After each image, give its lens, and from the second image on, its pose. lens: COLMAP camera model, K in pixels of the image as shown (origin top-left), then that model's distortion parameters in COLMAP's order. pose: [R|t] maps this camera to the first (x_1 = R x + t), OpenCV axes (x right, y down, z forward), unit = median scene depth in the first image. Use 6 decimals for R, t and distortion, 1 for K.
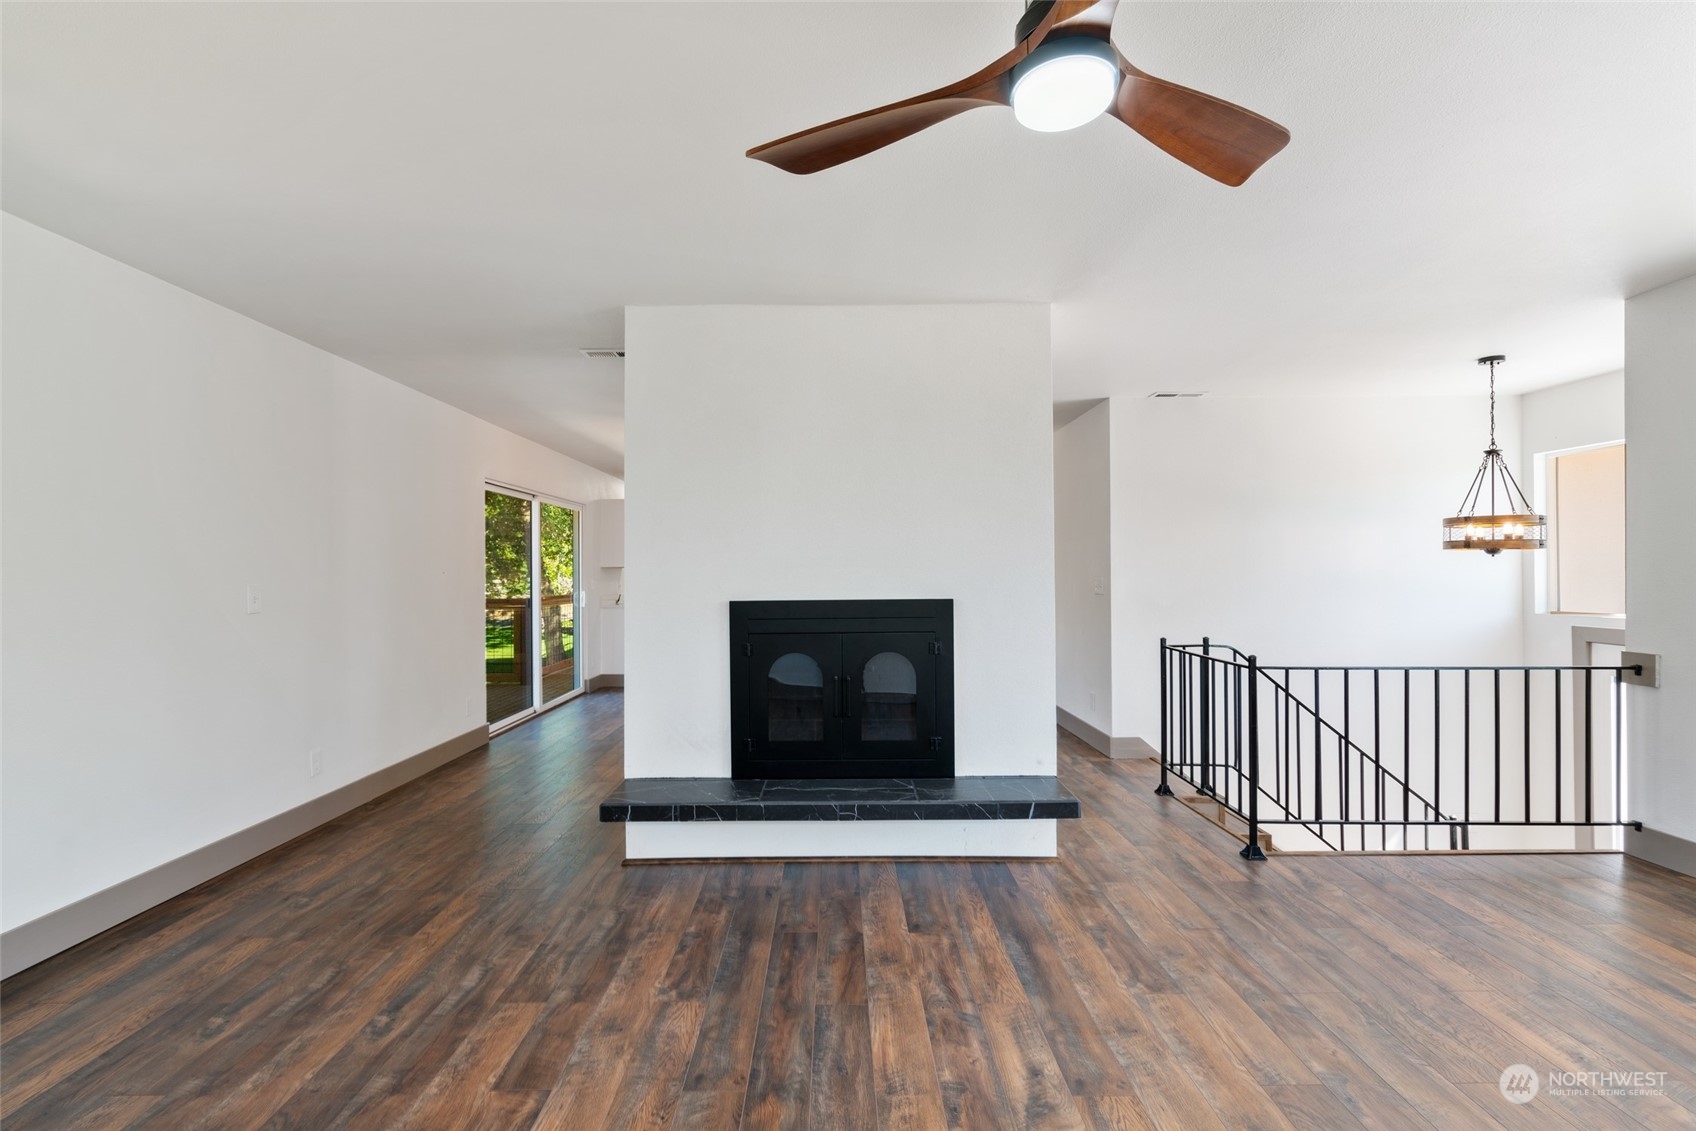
lens RADIAL K [[781.0, 0, 851.2], [0, 781.0, 568.9], [0, 0, 1]] dist [-0.004291, 0.000561]
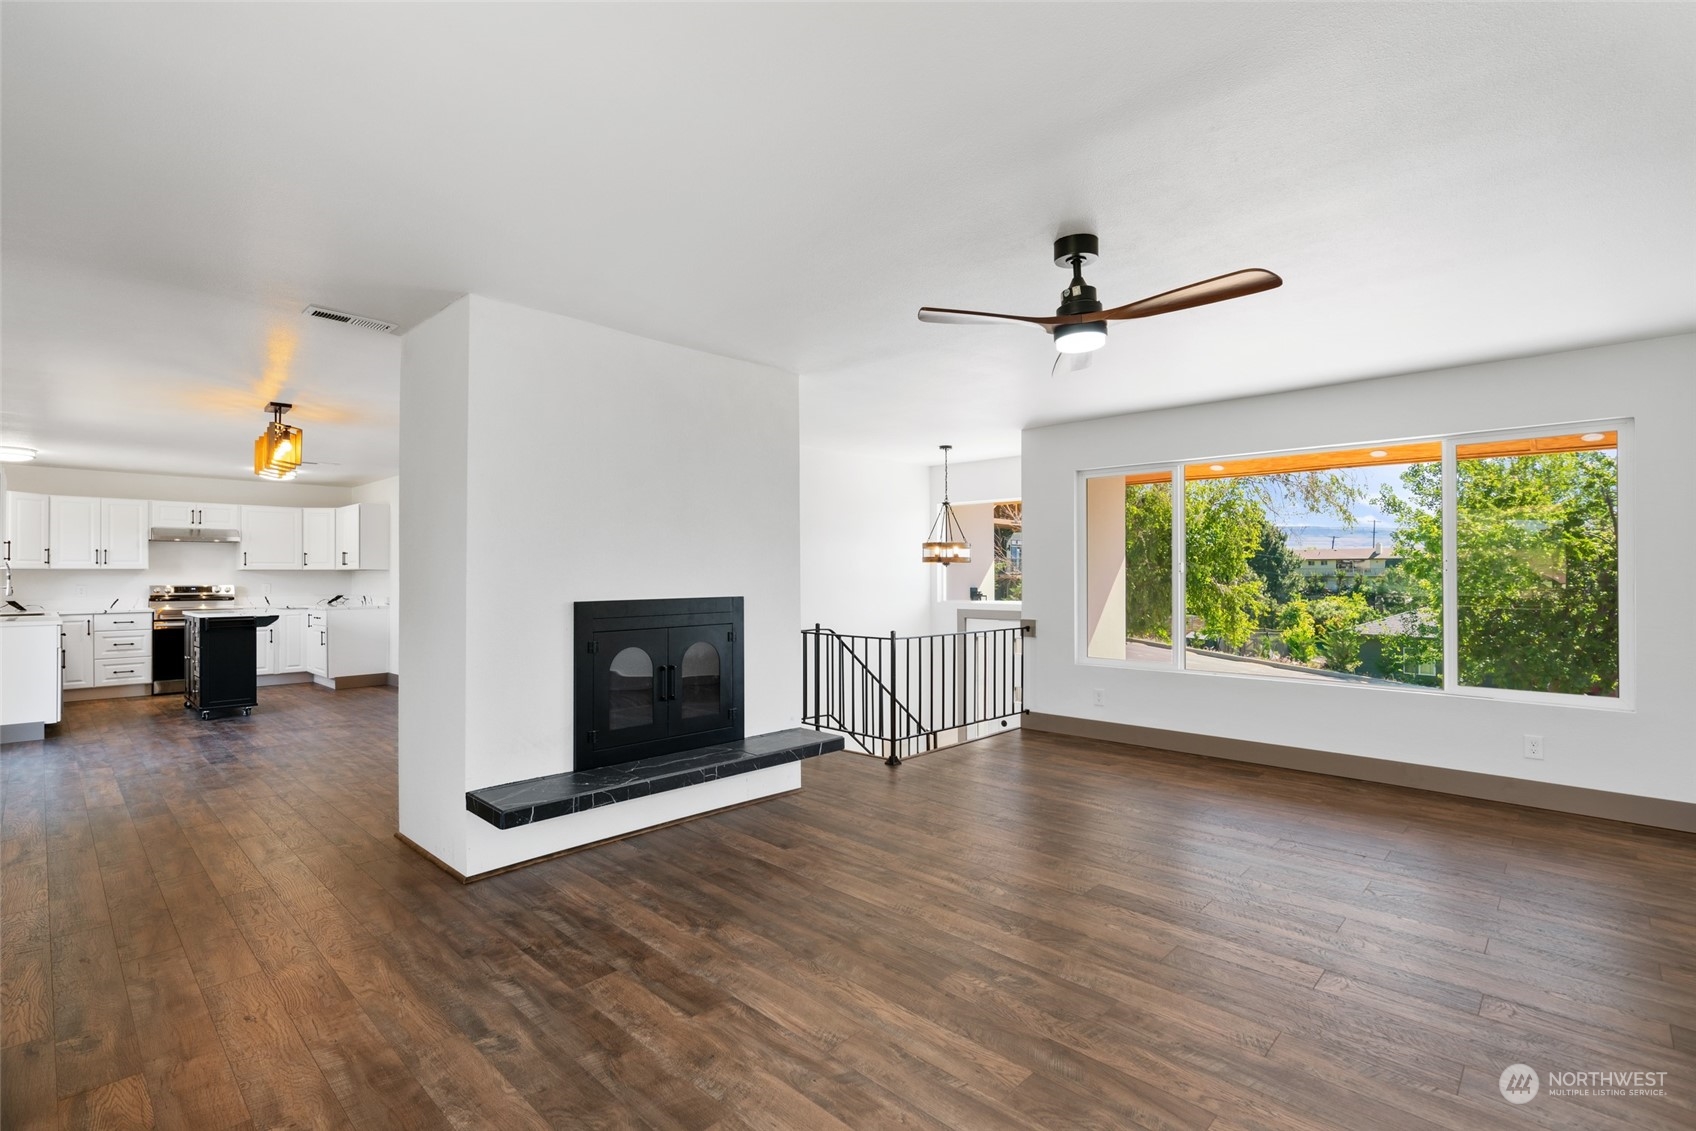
lens RADIAL K [[781.0, 0, 851.2], [0, 781.0, 568.9], [0, 0, 1]] dist [-0.004291, 0.000561]
pose [[0.687392, 0.010022, 0.726217, -0.663819], [-0.005452, 0.999948, -0.008640, 0.004262], [-0.726266, 0.001980, 0.687411, 0.013415]]
